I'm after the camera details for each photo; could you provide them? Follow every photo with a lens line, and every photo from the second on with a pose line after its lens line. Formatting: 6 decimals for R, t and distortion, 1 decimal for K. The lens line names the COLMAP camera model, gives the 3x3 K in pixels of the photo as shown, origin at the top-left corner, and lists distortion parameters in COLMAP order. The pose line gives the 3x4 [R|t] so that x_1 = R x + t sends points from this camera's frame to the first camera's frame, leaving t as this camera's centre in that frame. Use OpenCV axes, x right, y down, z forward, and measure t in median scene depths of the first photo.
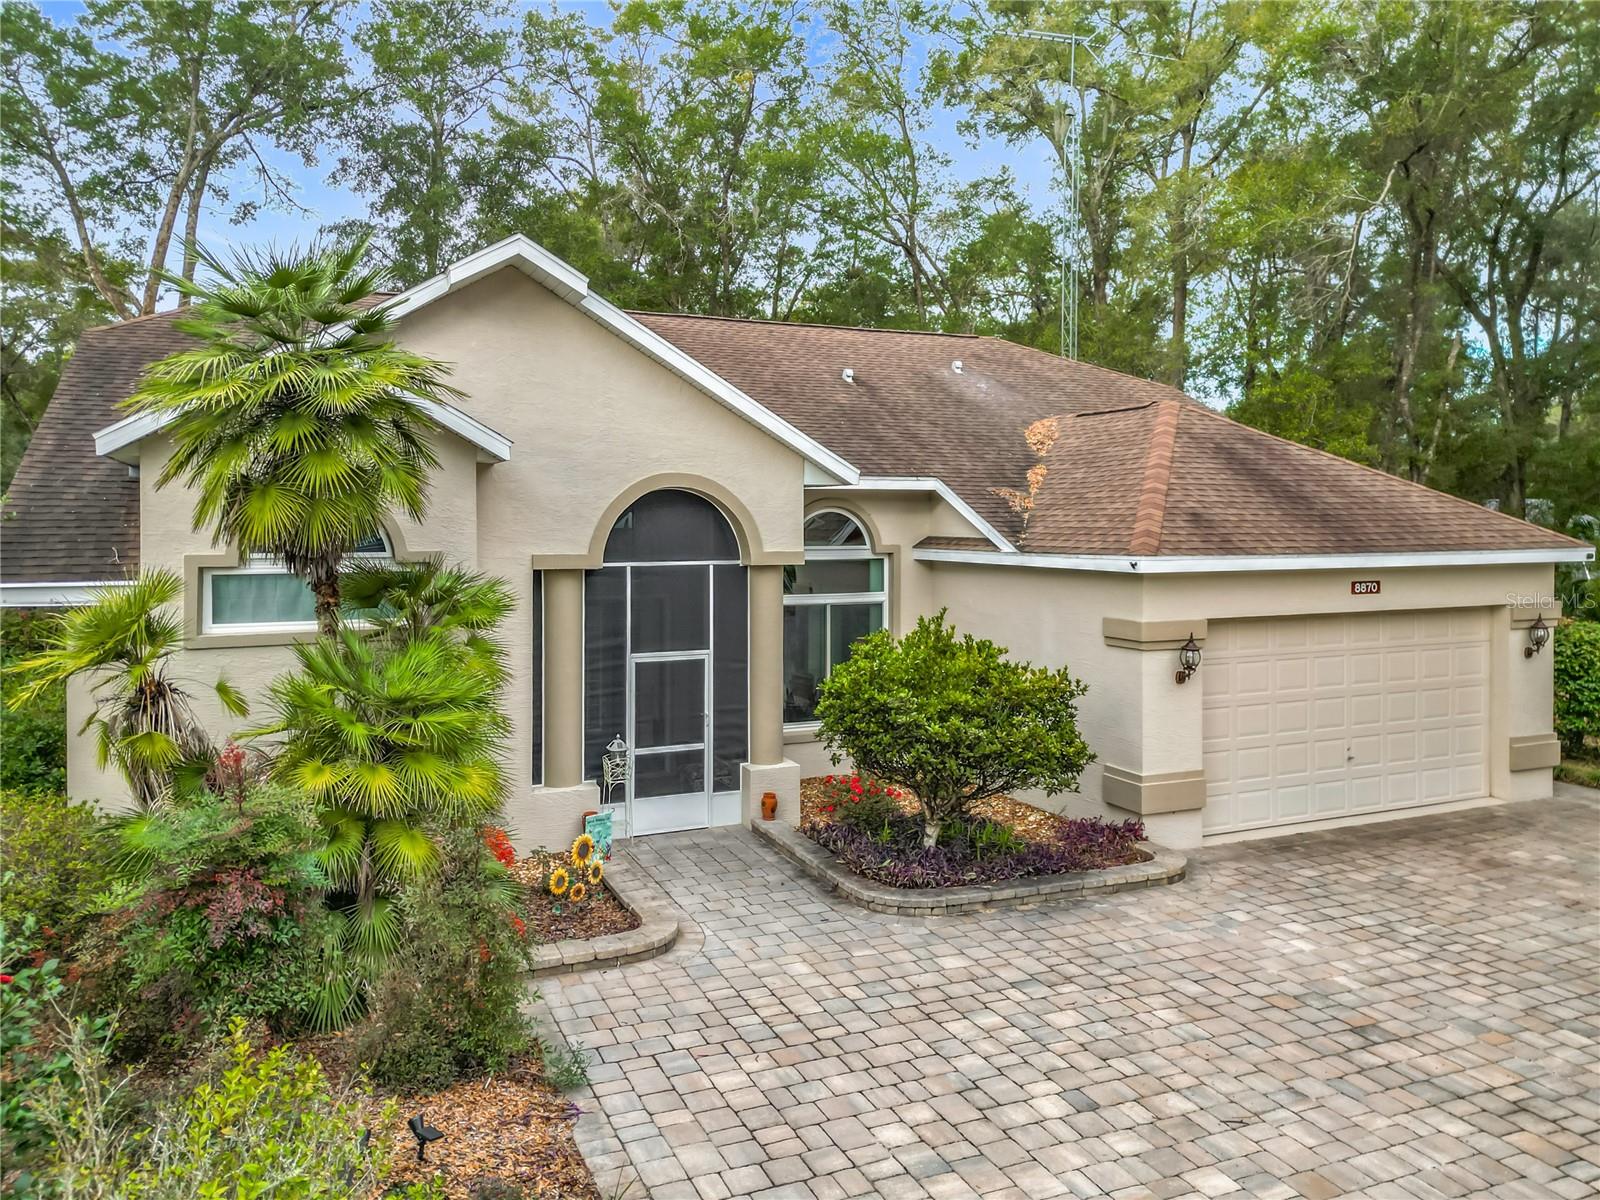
lens RADIAL K [[1119.9, 0, 771.9], [0, 1119.9, 541.3], [0, 0, 1]] dist [0.098171, -0.089527]
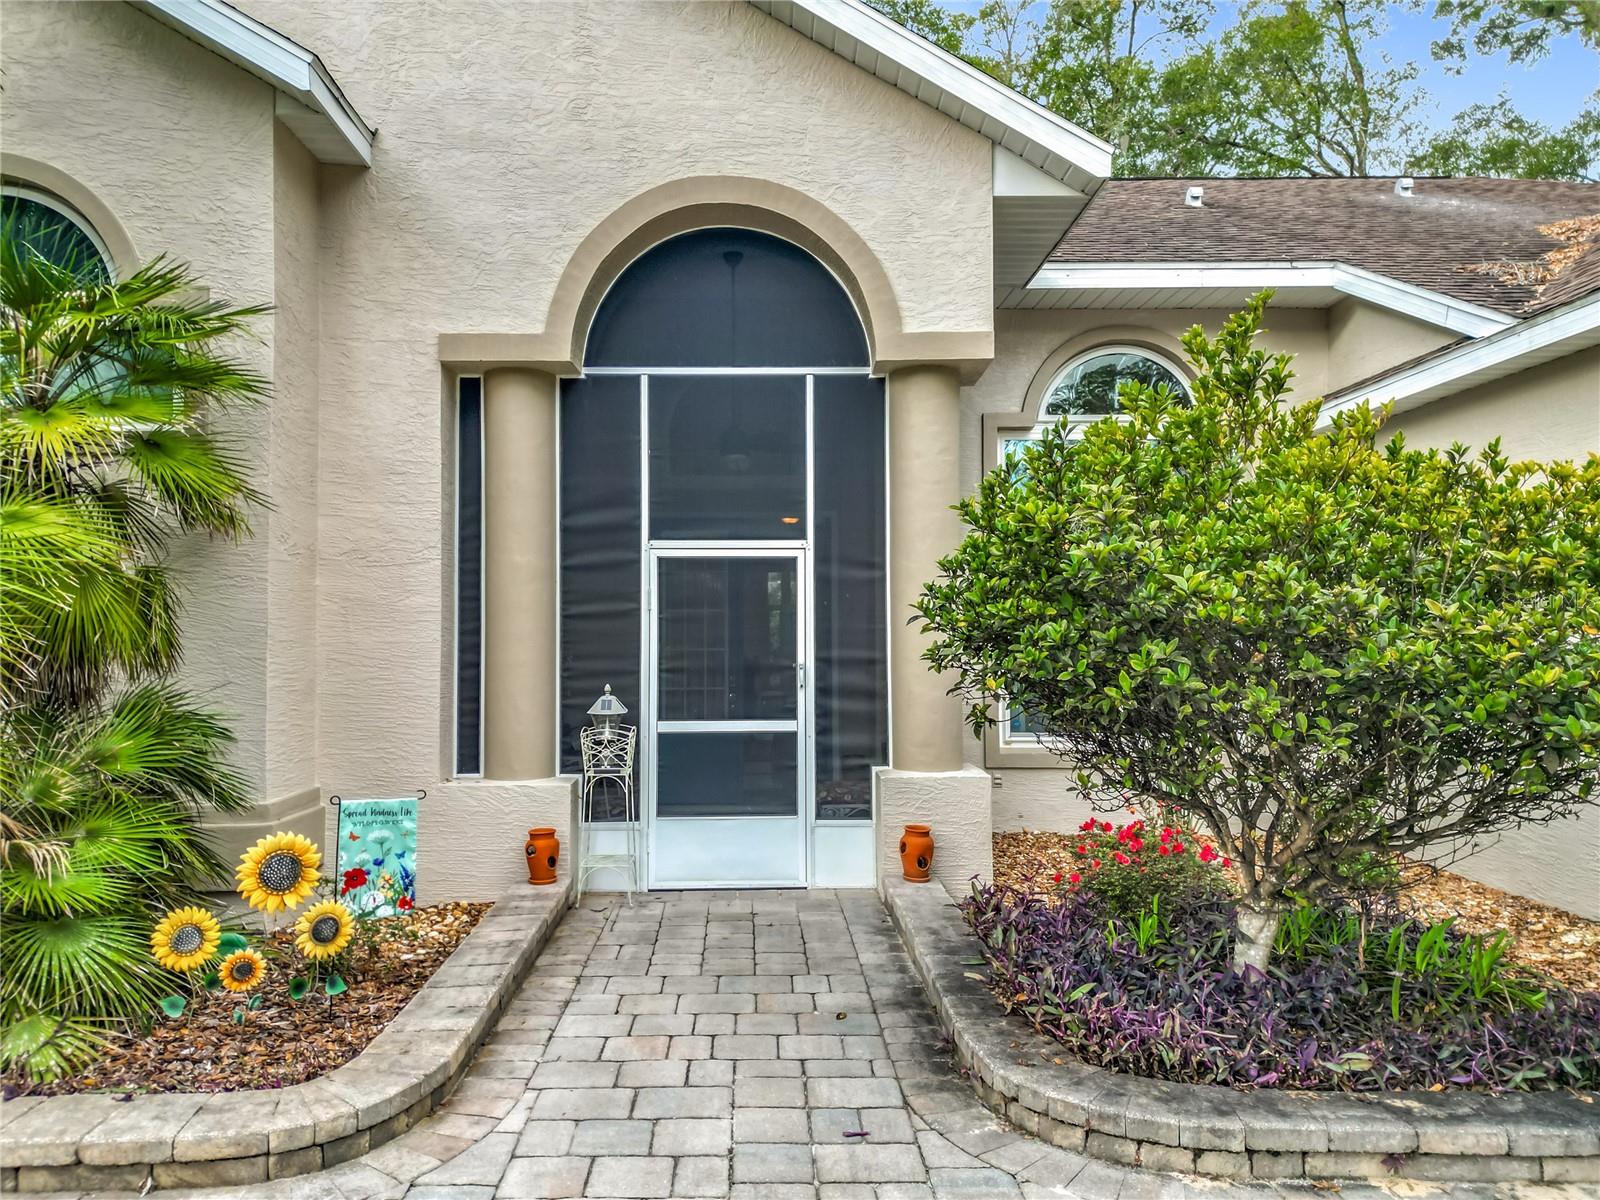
lens RADIAL K [[1128.9, 0, 769.0], [0, 1128.9, 599.0], [0, 0, 1]] dist [0.067227, -0.052560]
pose [[0.929615, -0.011323, -0.368359, 0.115189], [-0.004626, 0.999091, -0.042385, 0.141907], [0.368504, 0.041106, 0.928717, 0.501157]]
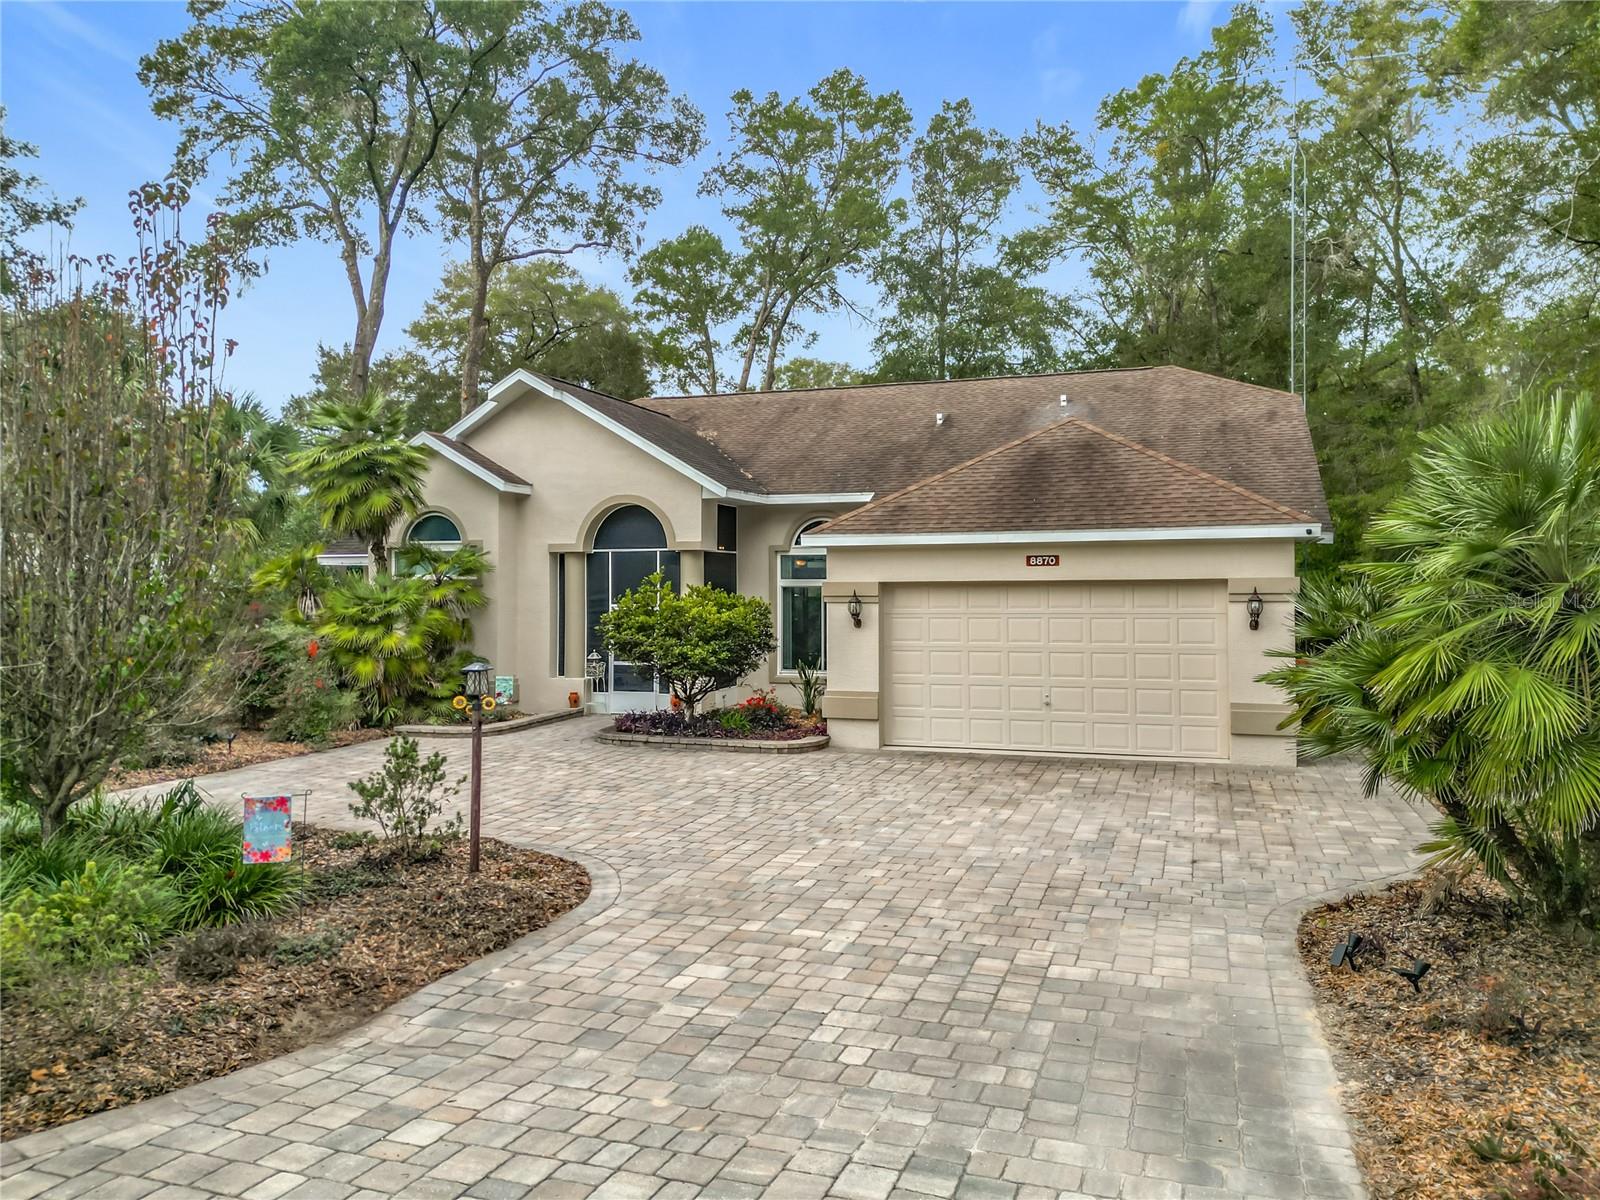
lens RADIAL K [[1097.5, 0, 842.0], [0, 1097.5, 570.3], [0, 0, 1]] dist [0.062881, 0.000327]
pose [[0.771189, -0.009617, -0.636534, 1.122182], [-0.007709, 0.999671, -0.024444, 0.082483], [0.636560, 0.023758, 0.770861, -0.045403]]
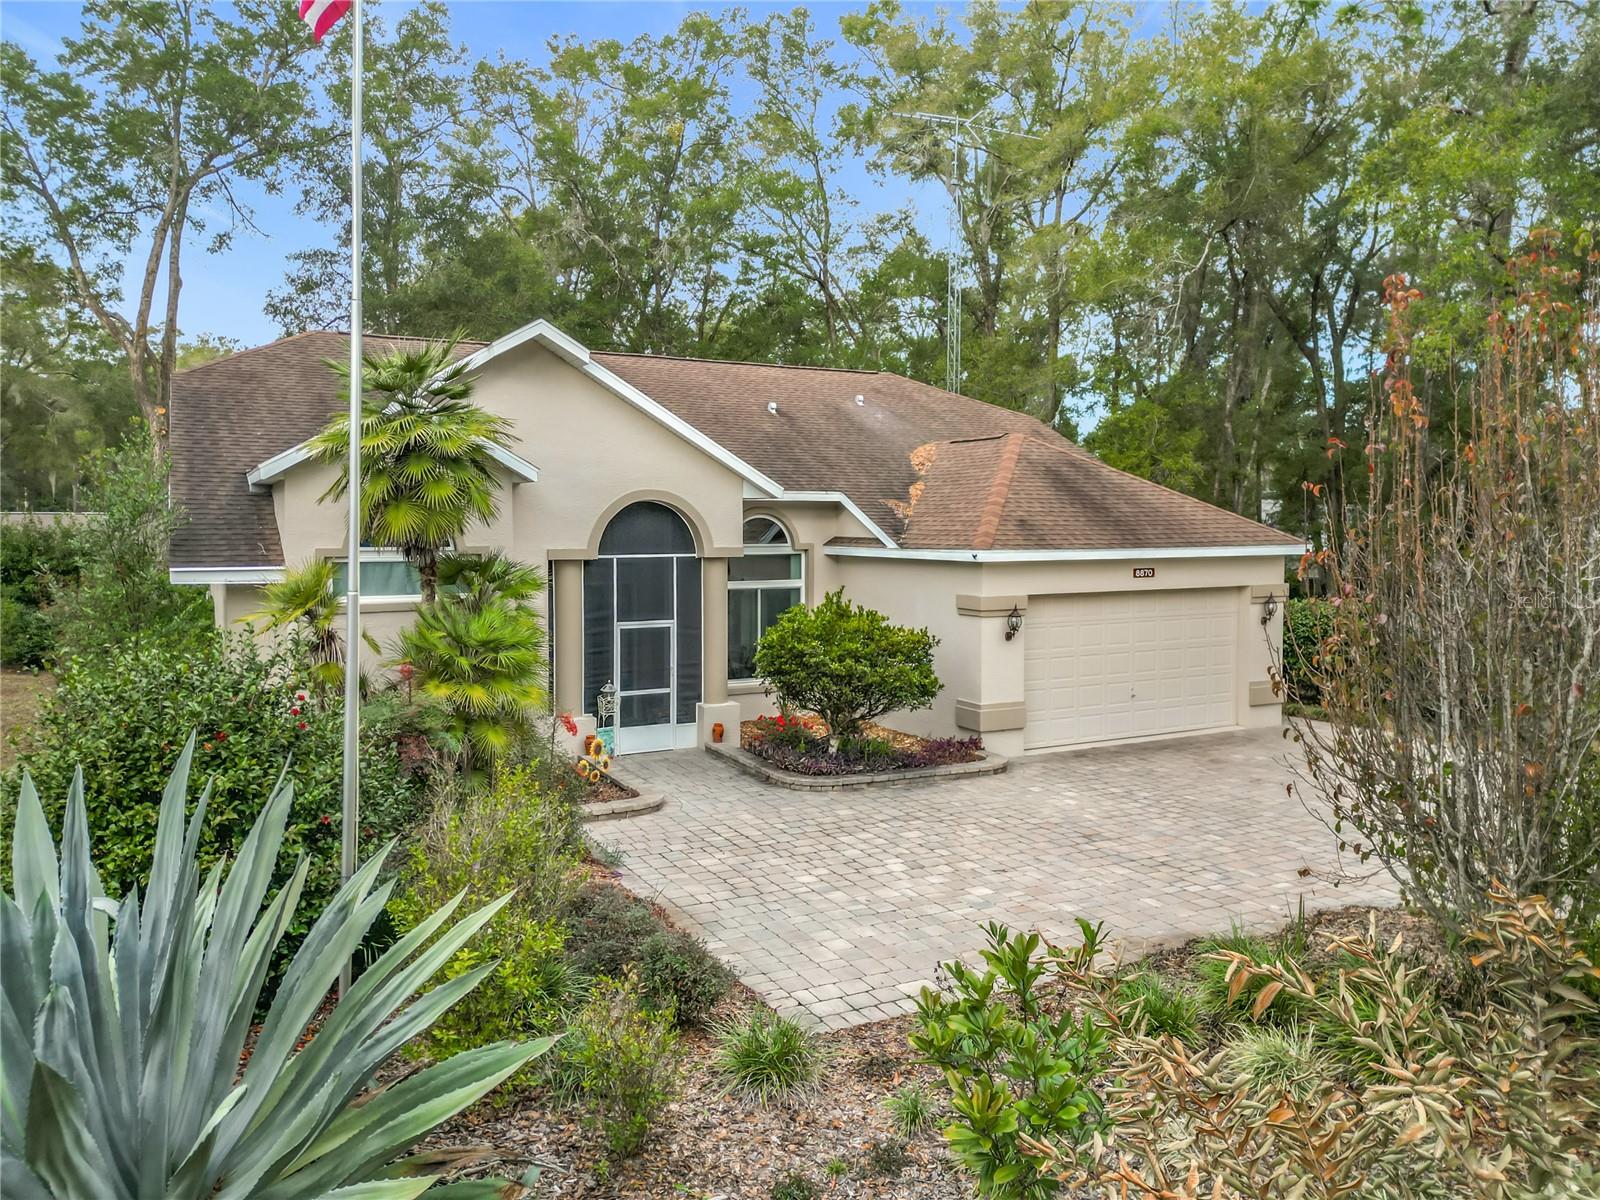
lens RADIAL K [[1119.9, 0, 771.9], [0, 1119.9, 541.3], [0, 0, 1]] dist [0.098171, -0.089527]
pose [[0.997261, 0.000025, 0.073962, -0.036453], [0.000040, 1.000000, -0.000876, 0.002814], [-0.073962, 0.000877, 0.997261, -0.357369]]
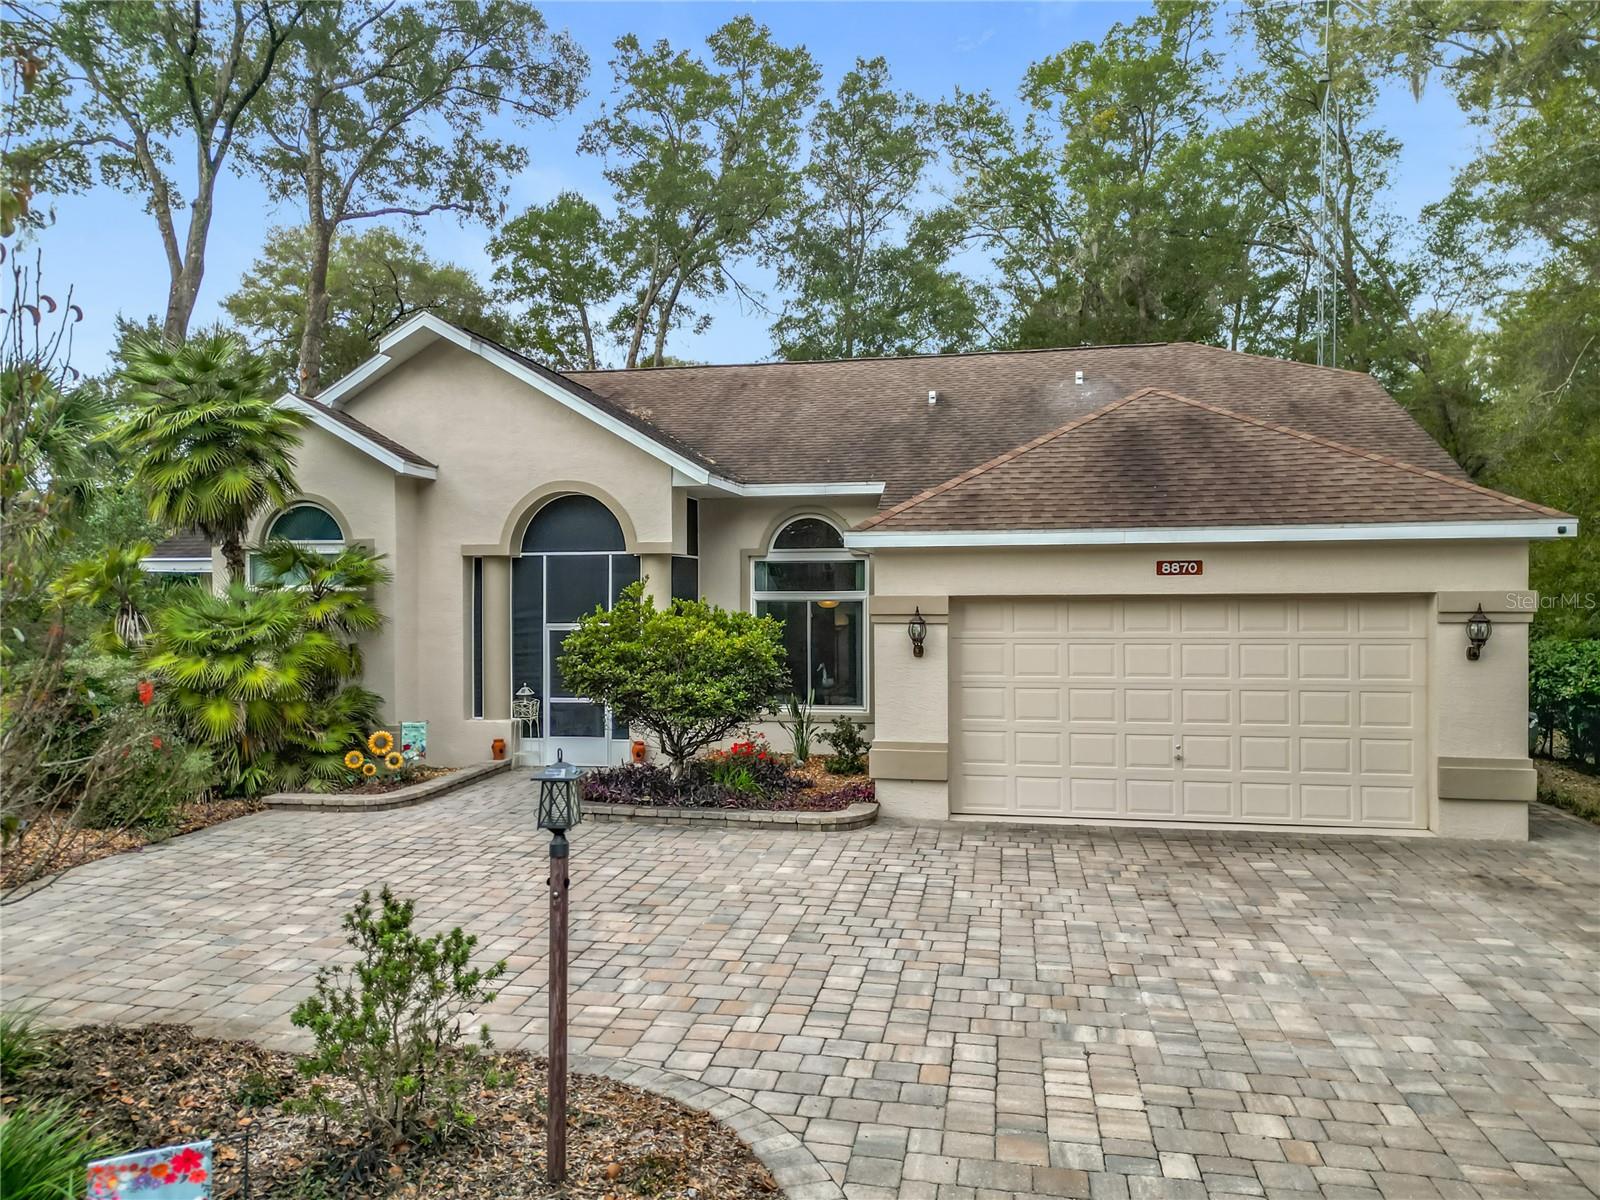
lens RADIAL K [[1088.5, 0, 787.1], [0, 1088.5, 603.6], [0, 0, 1]] dist [0.063335, -0.030218]
pose [[0.835936, 0.003216, -0.548817, 0.751170], [-0.006872, 0.999966, -0.004608, 0.076428], [0.548784, 0.007624, 0.835930, 0.097829]]
